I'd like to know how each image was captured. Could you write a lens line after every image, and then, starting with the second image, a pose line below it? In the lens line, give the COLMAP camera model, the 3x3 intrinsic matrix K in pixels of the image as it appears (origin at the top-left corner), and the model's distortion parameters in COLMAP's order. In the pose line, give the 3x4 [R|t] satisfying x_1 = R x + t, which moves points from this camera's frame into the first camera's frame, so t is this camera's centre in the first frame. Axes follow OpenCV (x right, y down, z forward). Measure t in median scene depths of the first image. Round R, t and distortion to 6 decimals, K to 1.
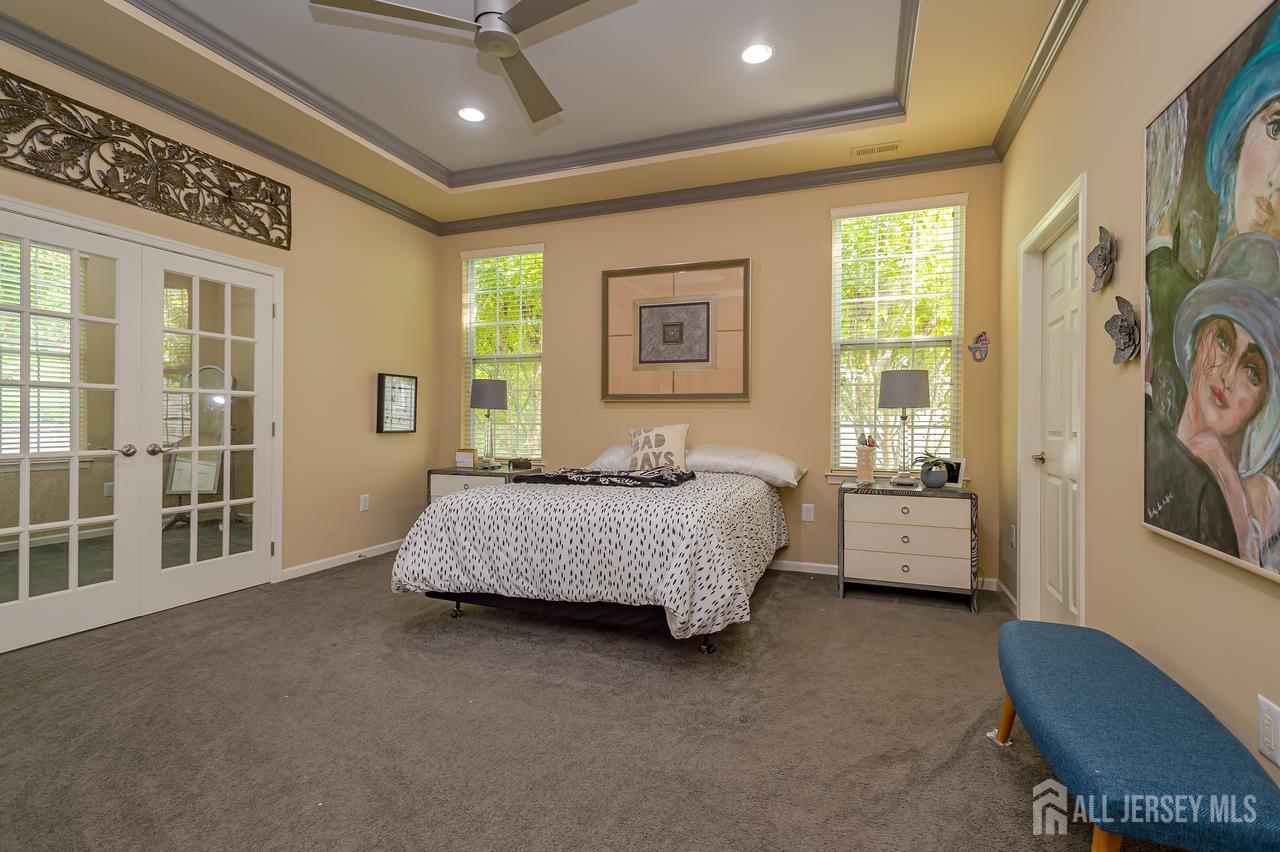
lens RADIAL K [[591.6, 0, 638.8], [0, 591.6, 421.4], [0, 0, 1]] dist [0.008143, -0.004221]
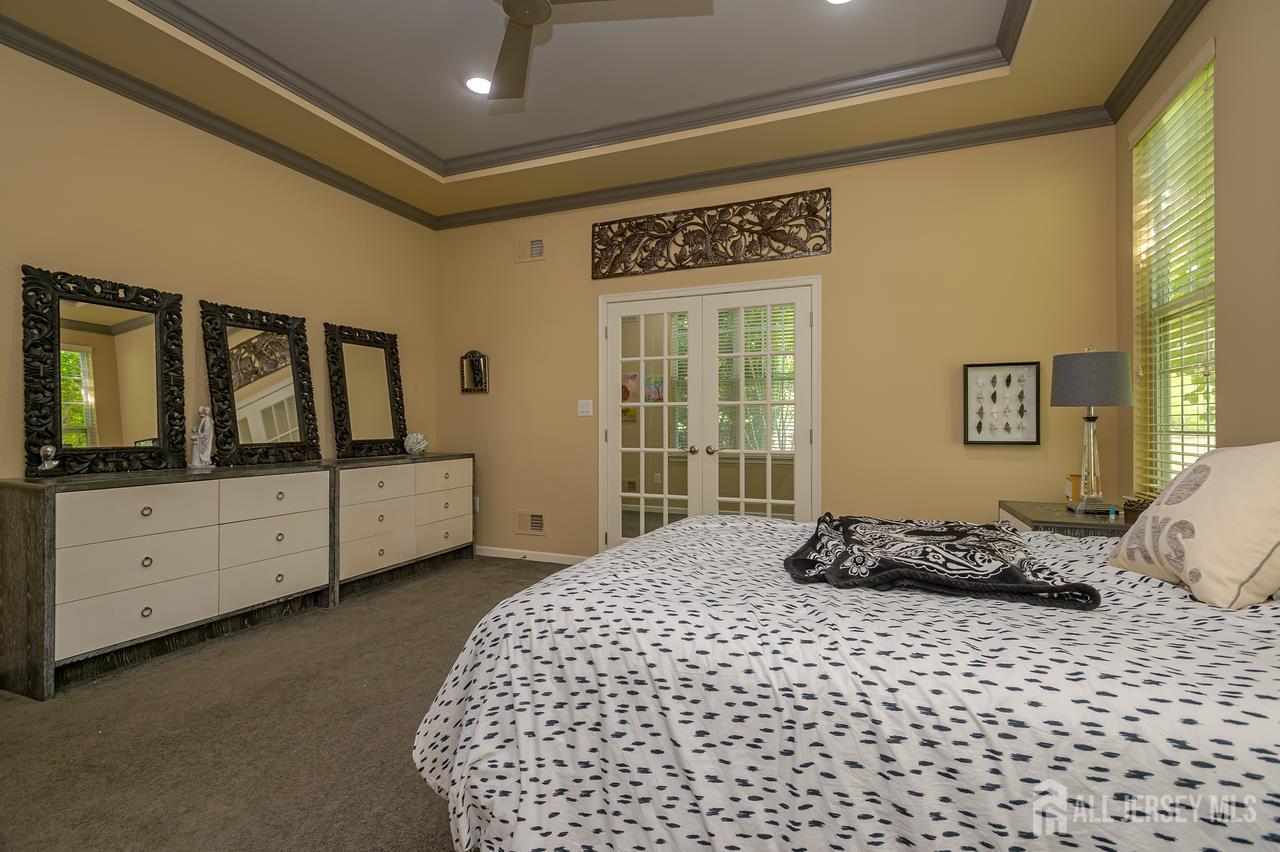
lens RADIAL K [[591.6, 0, 638.8], [0, 591.6, 426.9], [0, 0, 1]] dist [0.008143, -0.004221]
pose [[-0.027980, -0.003667, -0.999602, 0.448986], [0.000098, 0.999993, -0.003671, 0.001185], [0.999608, -0.000201, -0.027979, 0.818024]]
